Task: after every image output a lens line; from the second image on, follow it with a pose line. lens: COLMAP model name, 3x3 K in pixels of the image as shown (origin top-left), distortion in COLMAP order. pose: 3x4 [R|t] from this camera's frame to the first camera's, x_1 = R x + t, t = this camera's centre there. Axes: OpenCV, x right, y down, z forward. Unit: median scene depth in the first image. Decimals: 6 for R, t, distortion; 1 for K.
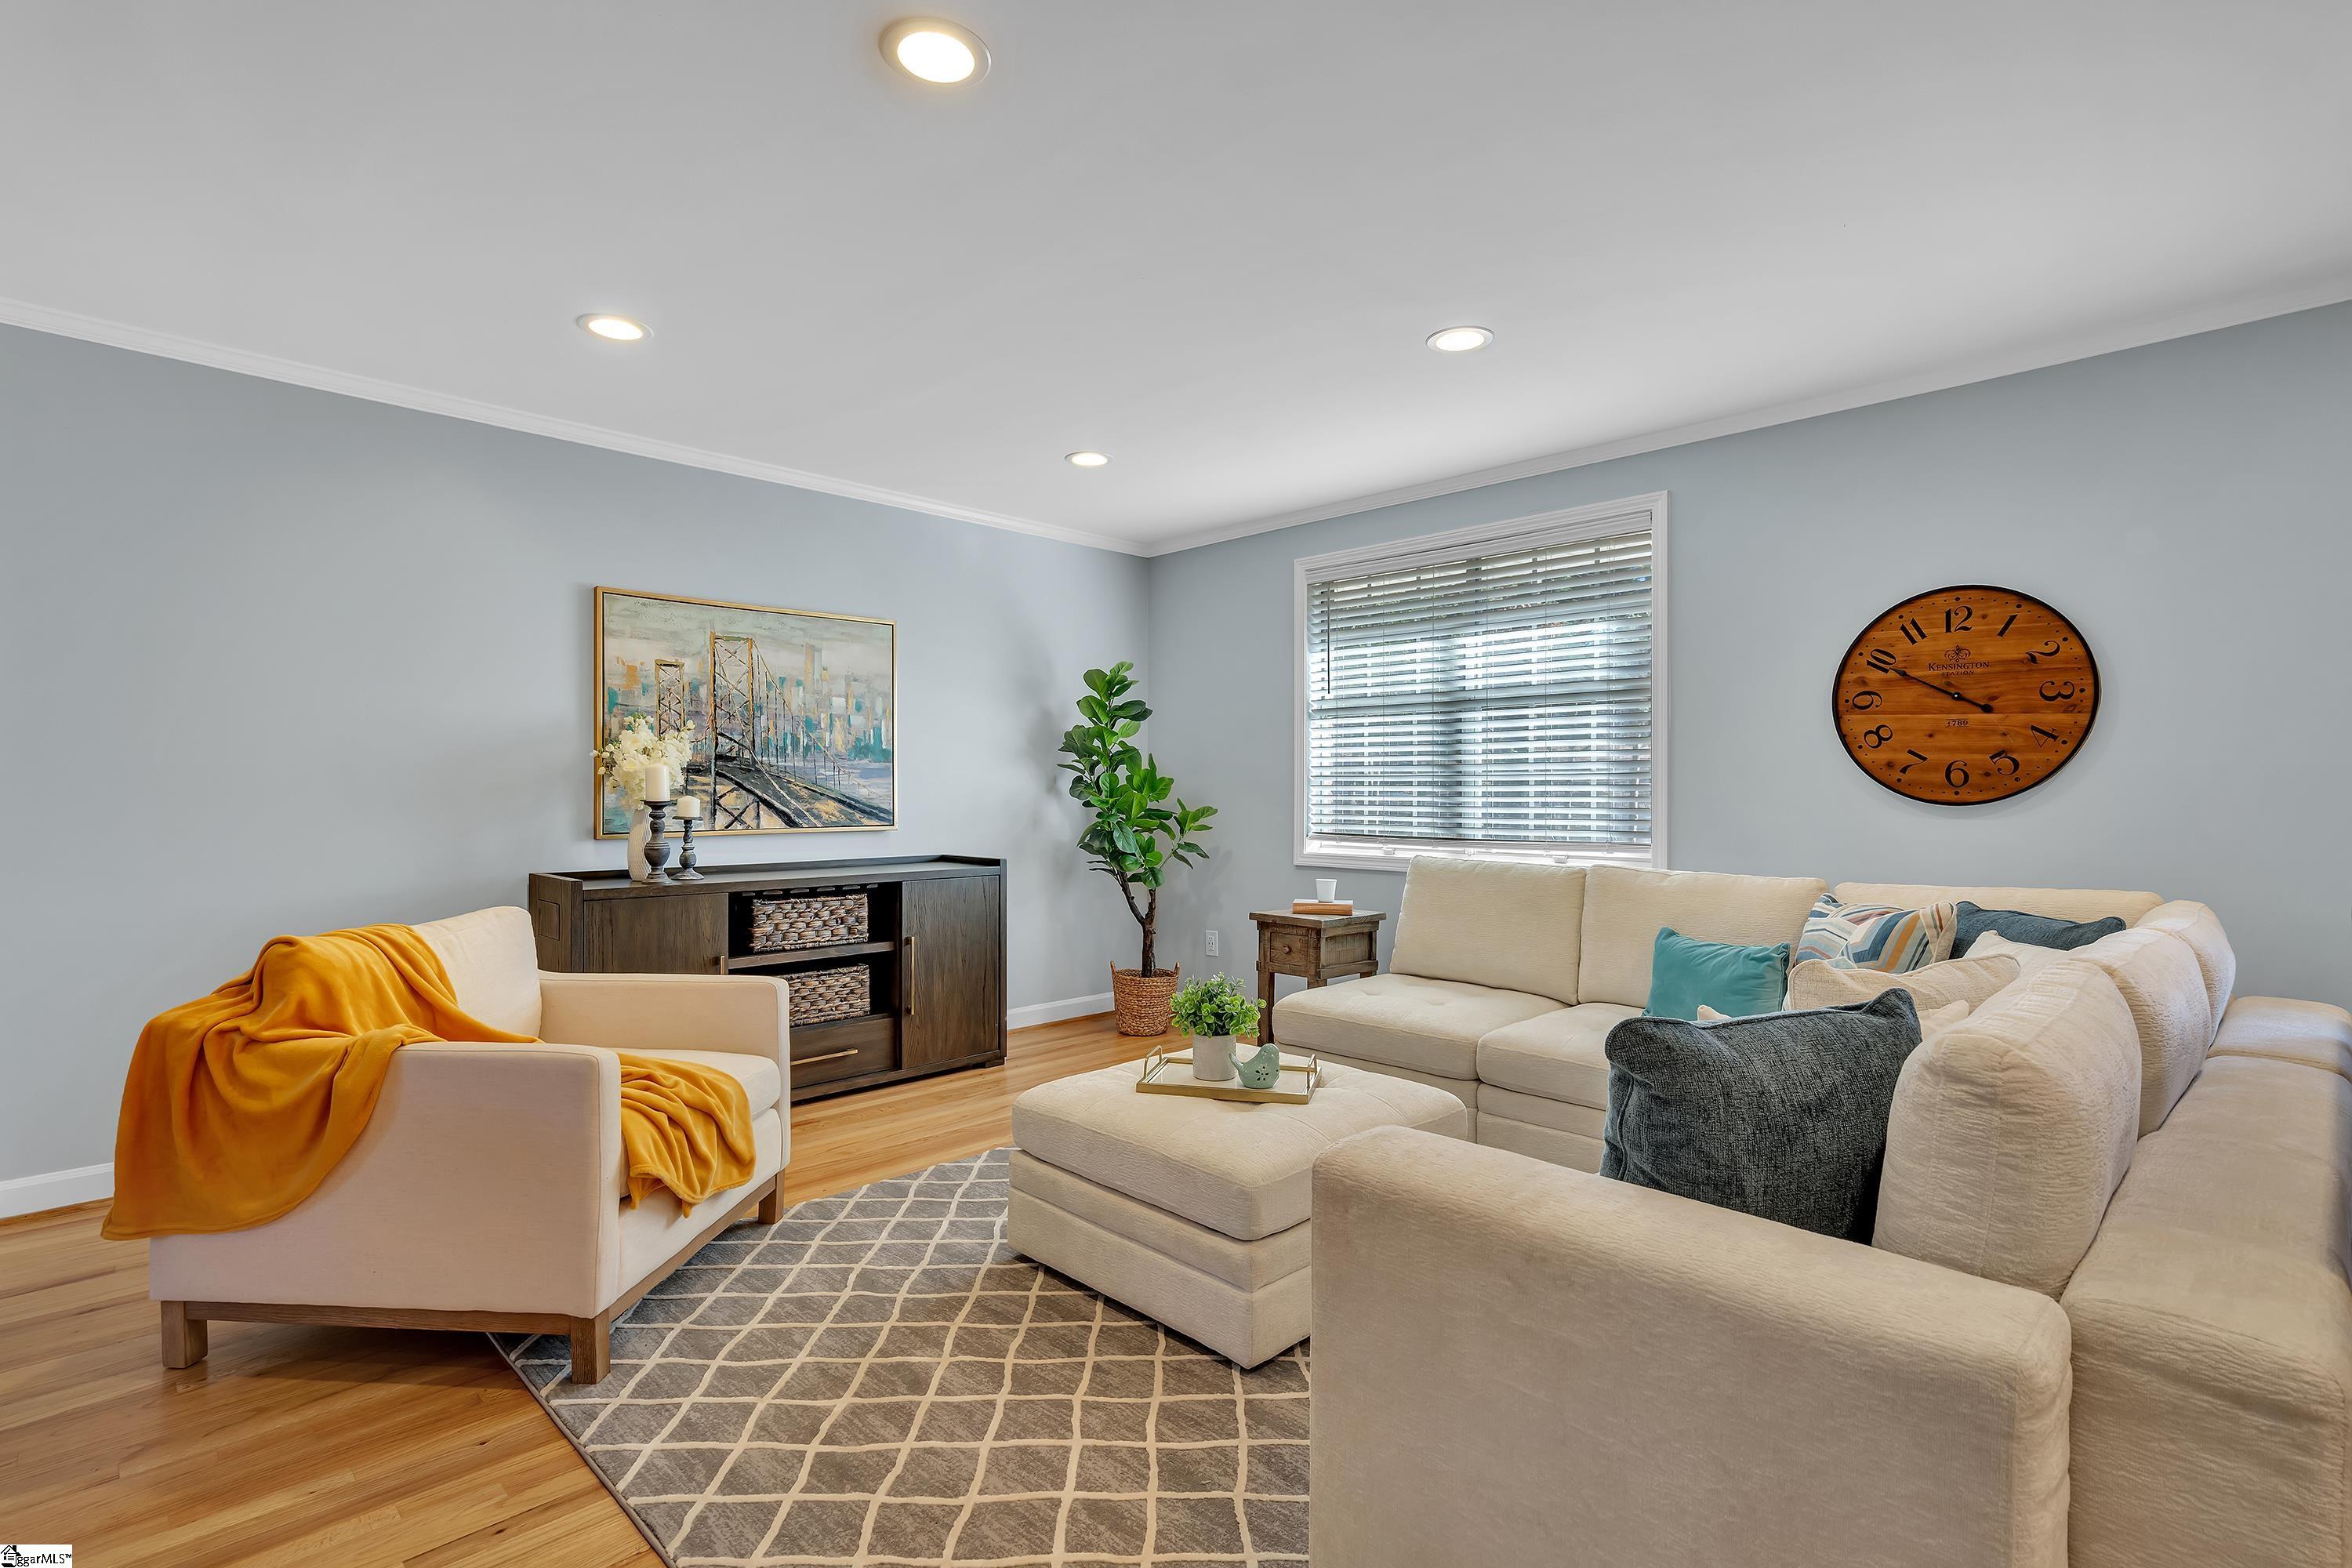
lens RADIAL K [[1113.2, 0, 1166.0], [0, 1113.2, 789.9], [0, 0, 1]] dist [-0.001642, -0.001648]
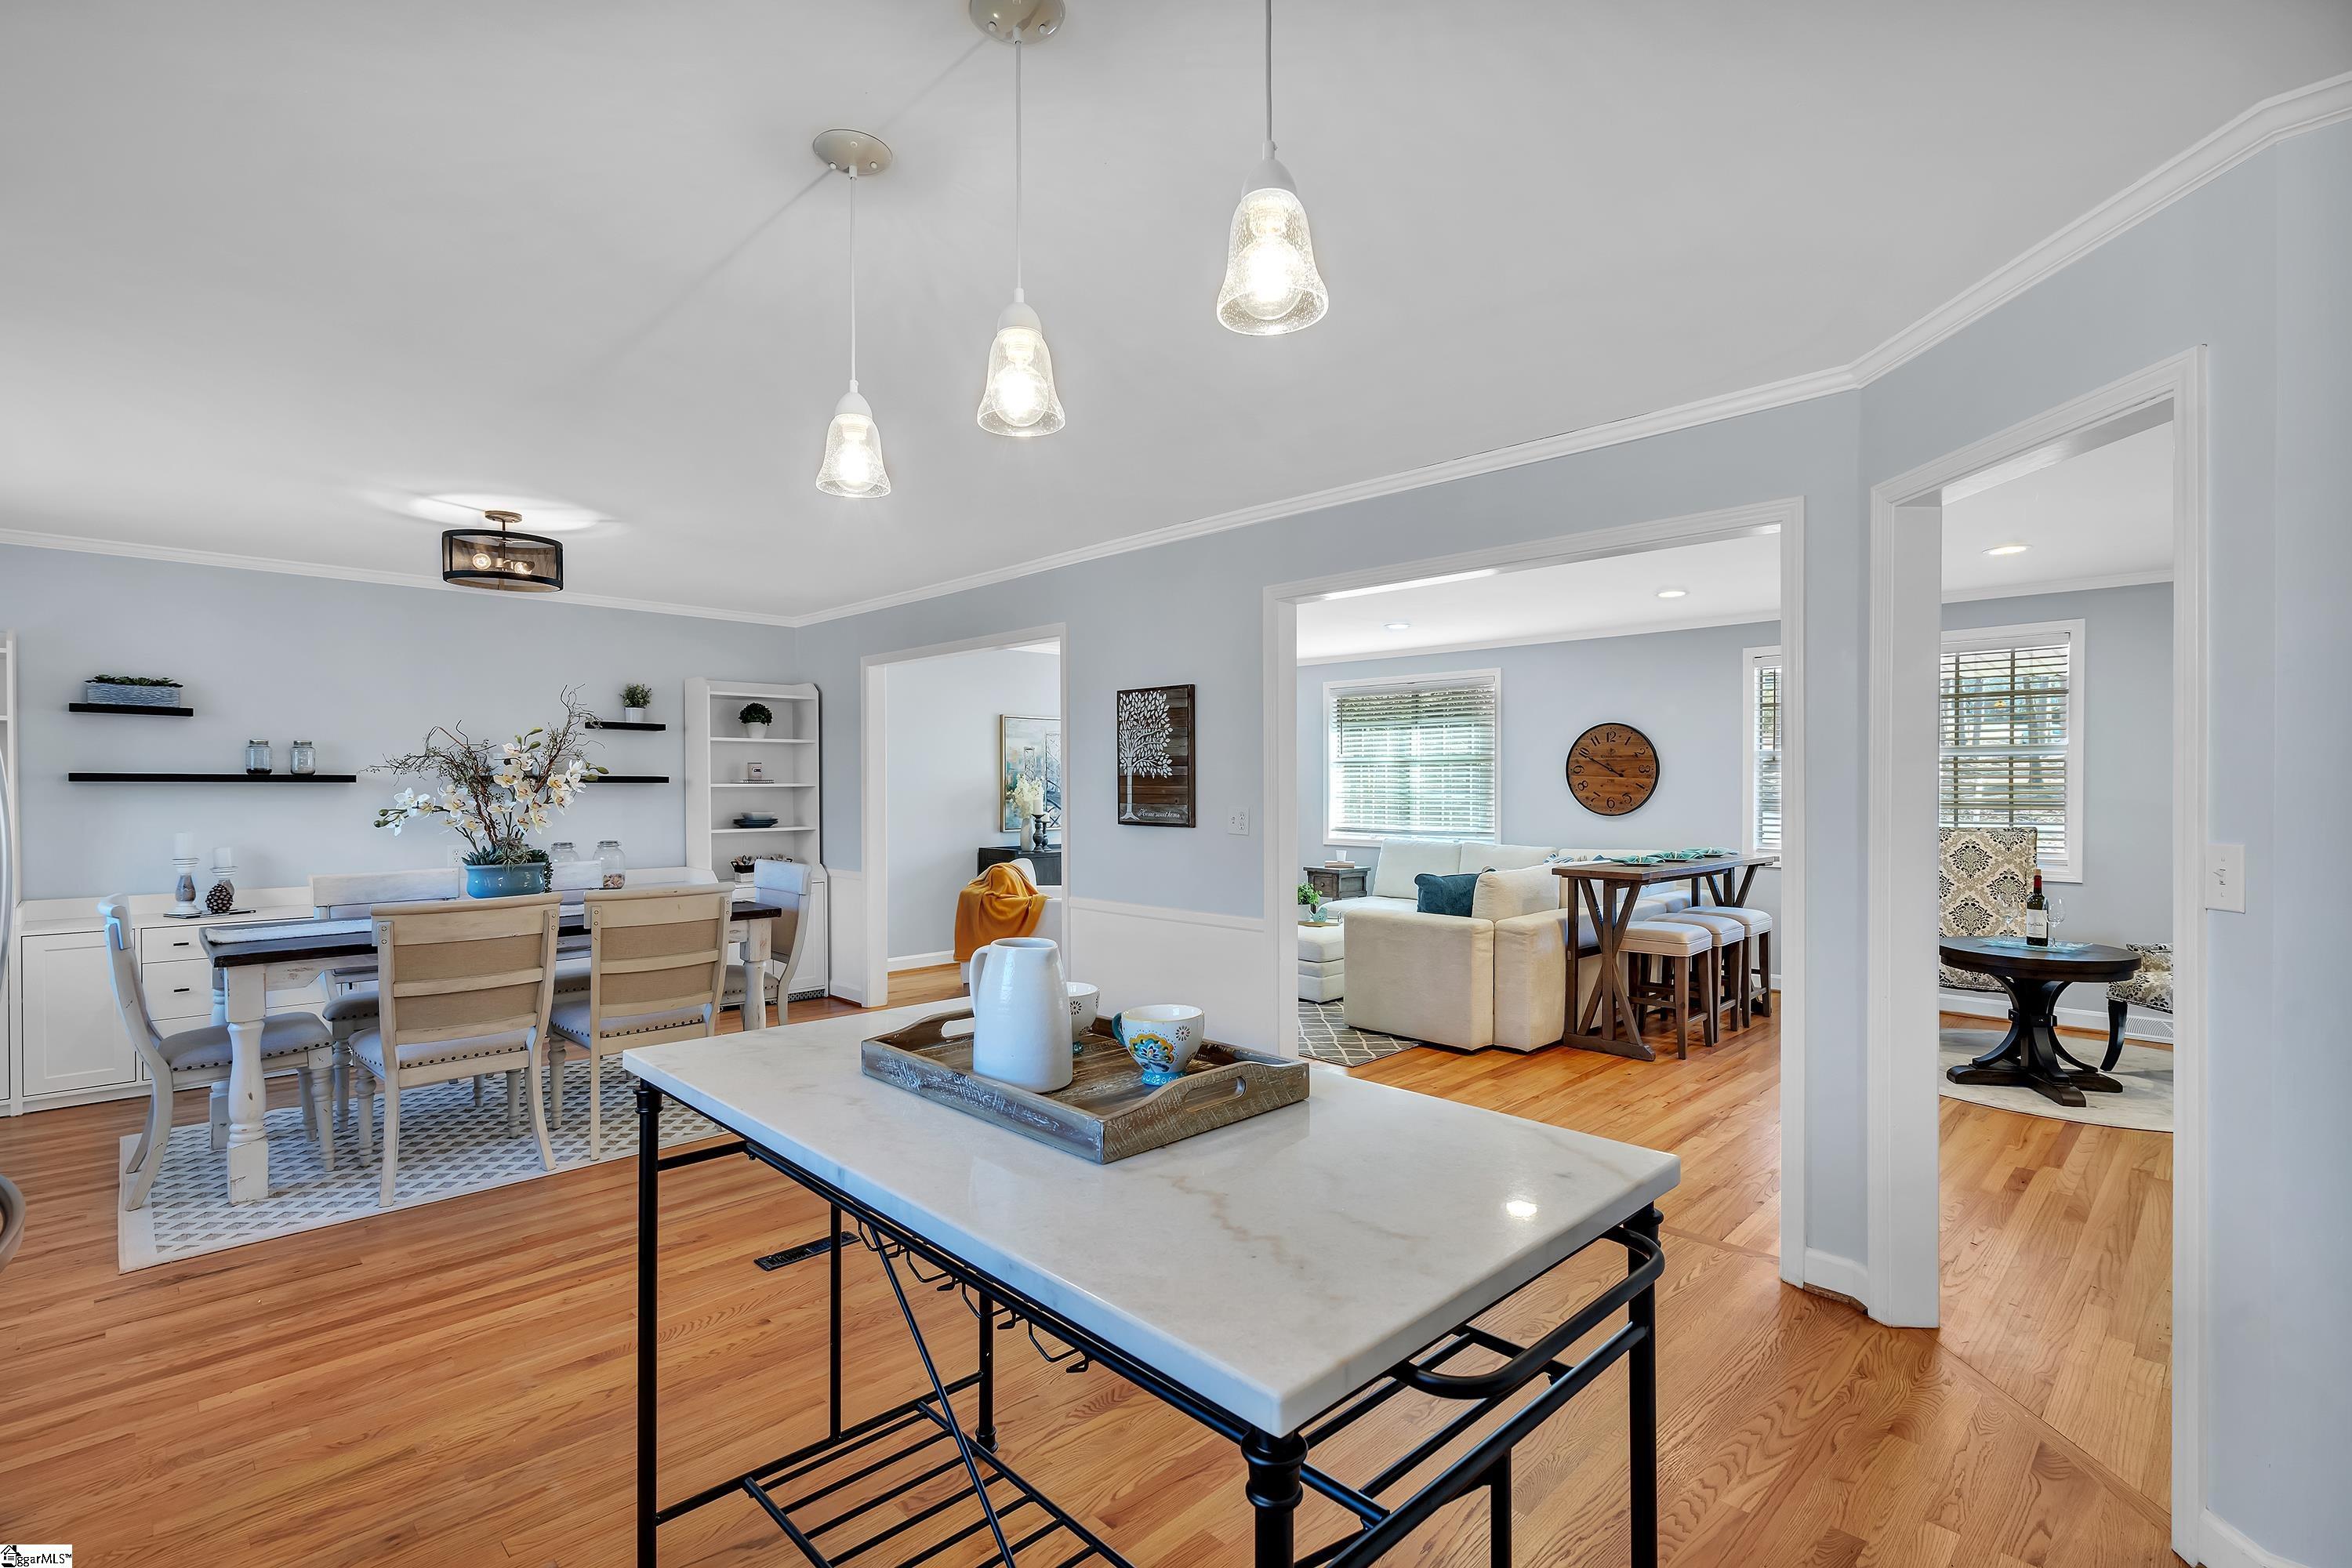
lens RADIAL K [[1078.9, 0, 1176.0], [0, 1078.9, 784.0], [0, 0, 1]] dist [-0.000872, -0.000459]
pose [[0.999996, -0.002947, 0.000436, -0.173105], [0.002947, 0.999995, 0.000711, -0.047750], [-0.000438, -0.000710, 1.000000, -1.057937]]
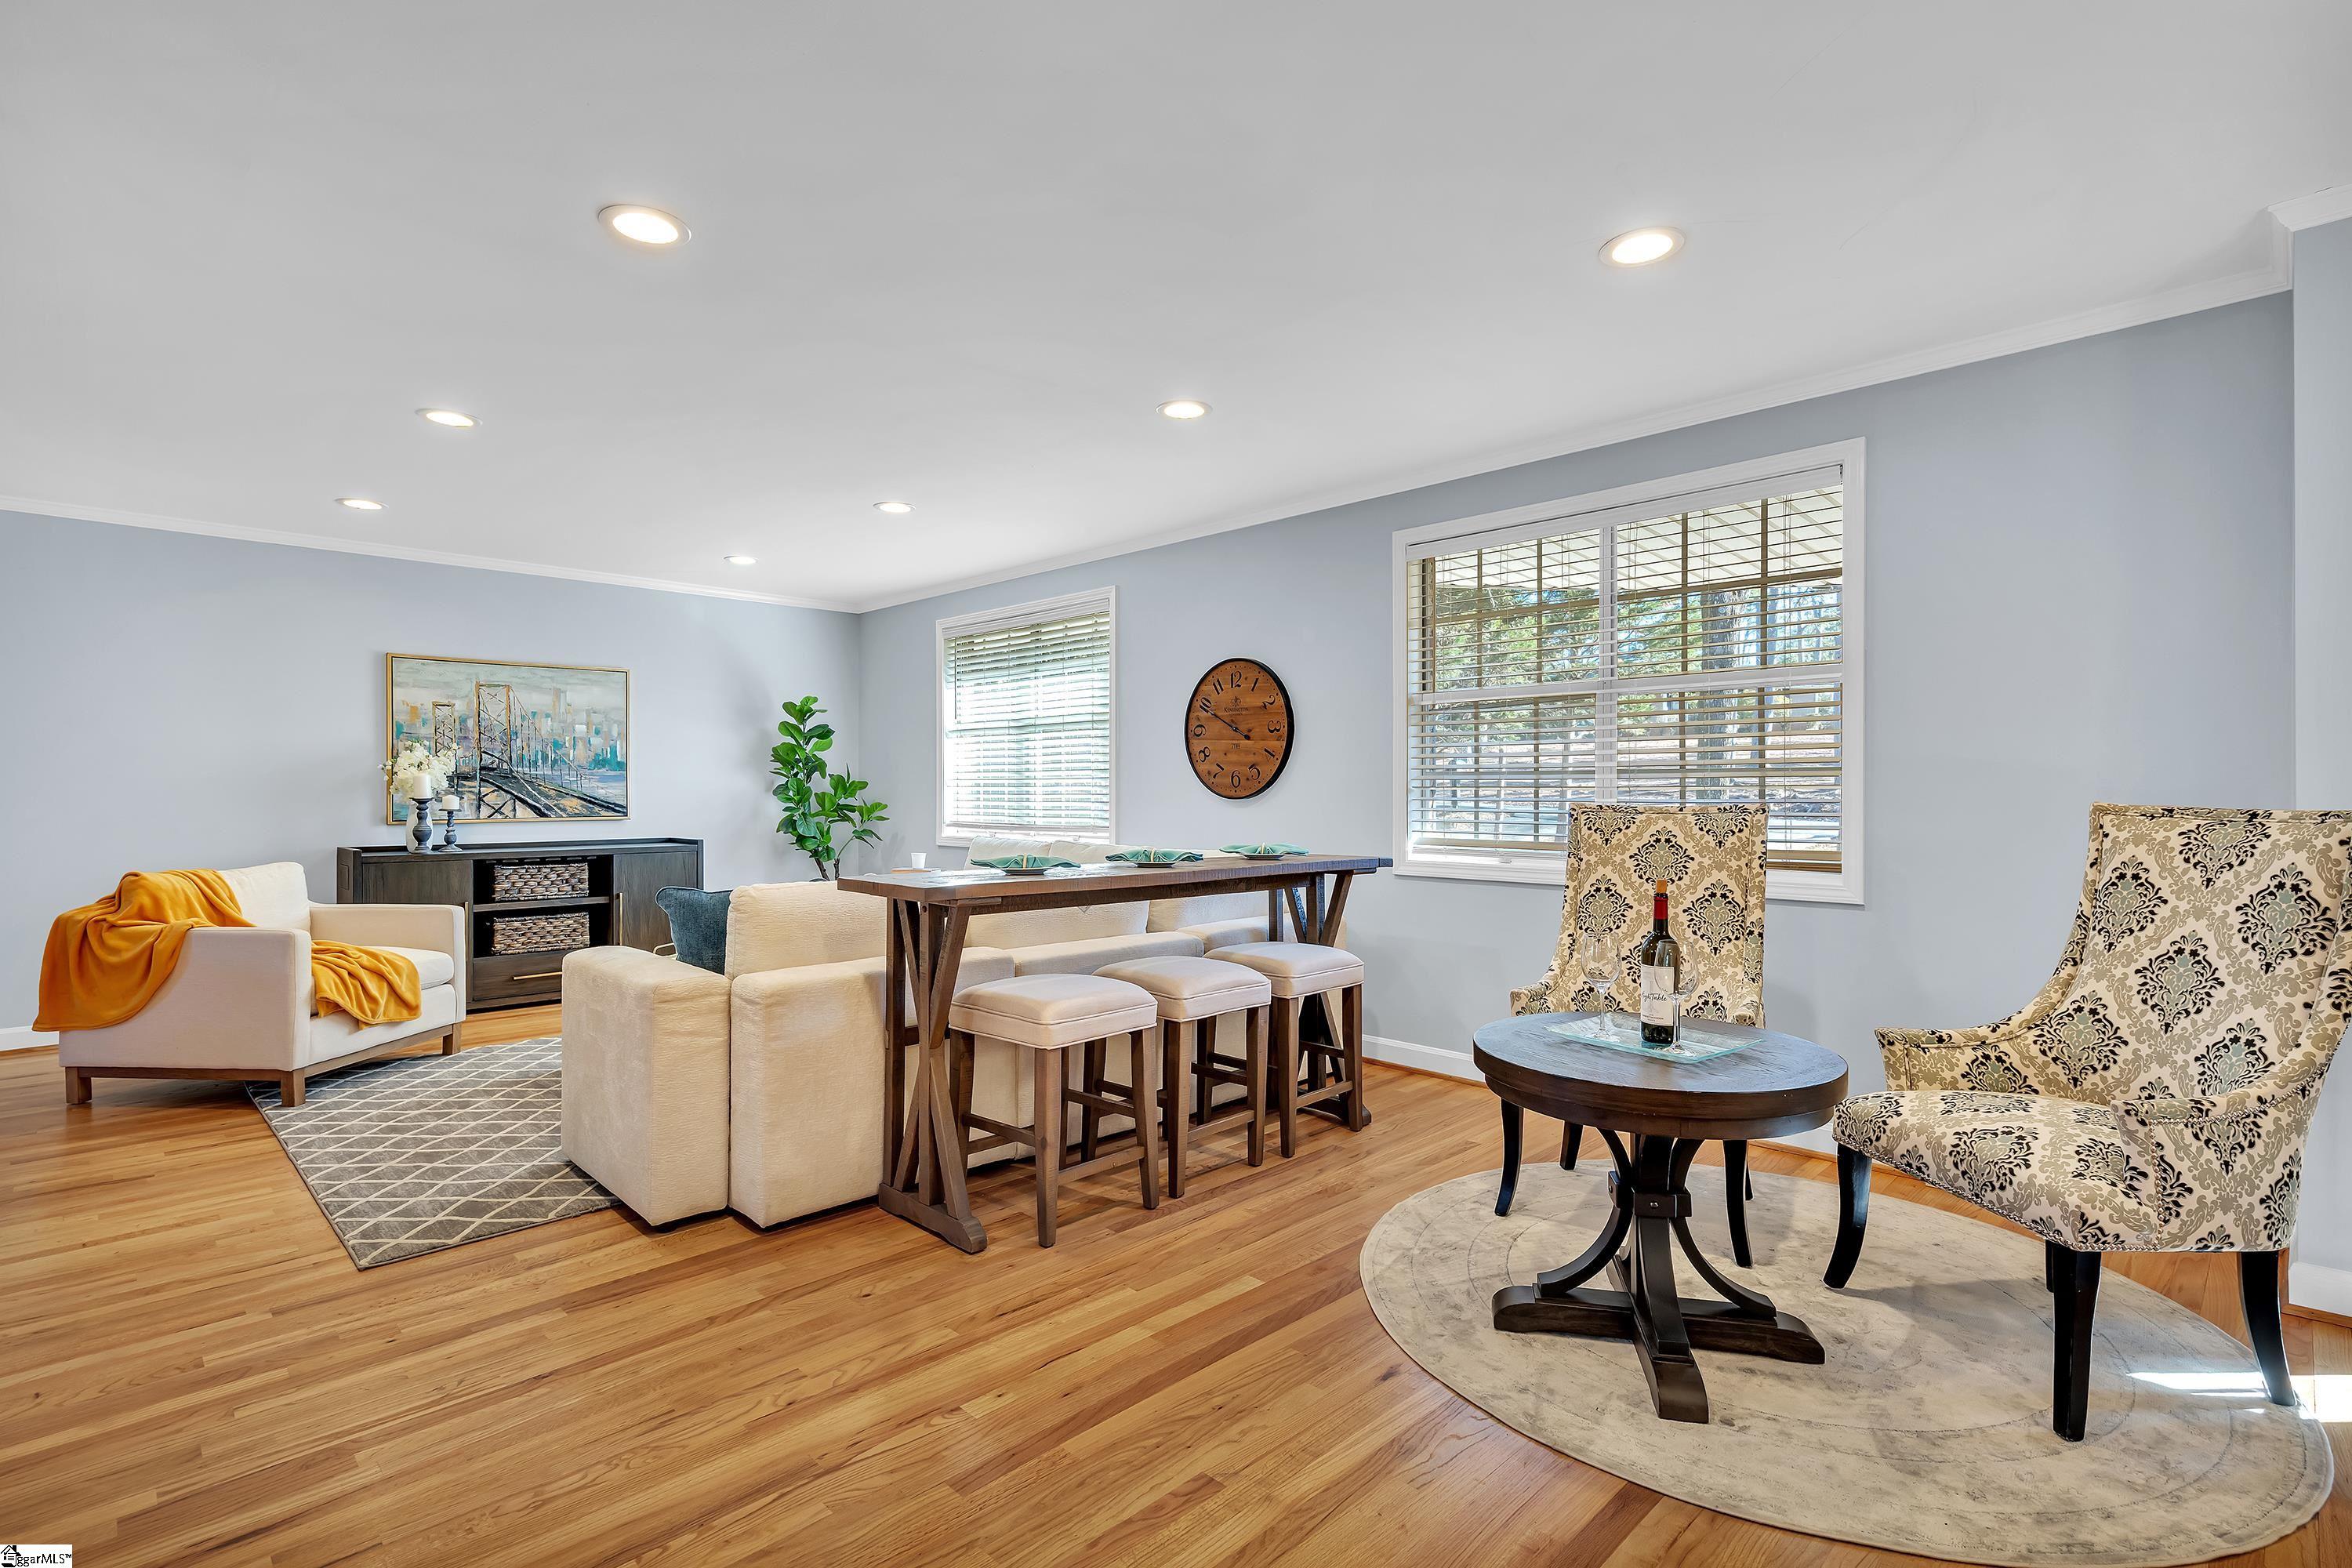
lens RADIAL K [[1113.2, 0, 1166.0], [0, 1113.2, 789.9], [0, 0, 1]] dist [-0.001642, -0.001648]
pose [[0.999994, -0.002504, 0.002383, 0.502844], [0.002503, 0.999997, 0.000544, 0.000107], [-0.002384, -0.000538, 0.999997, -0.463650]]
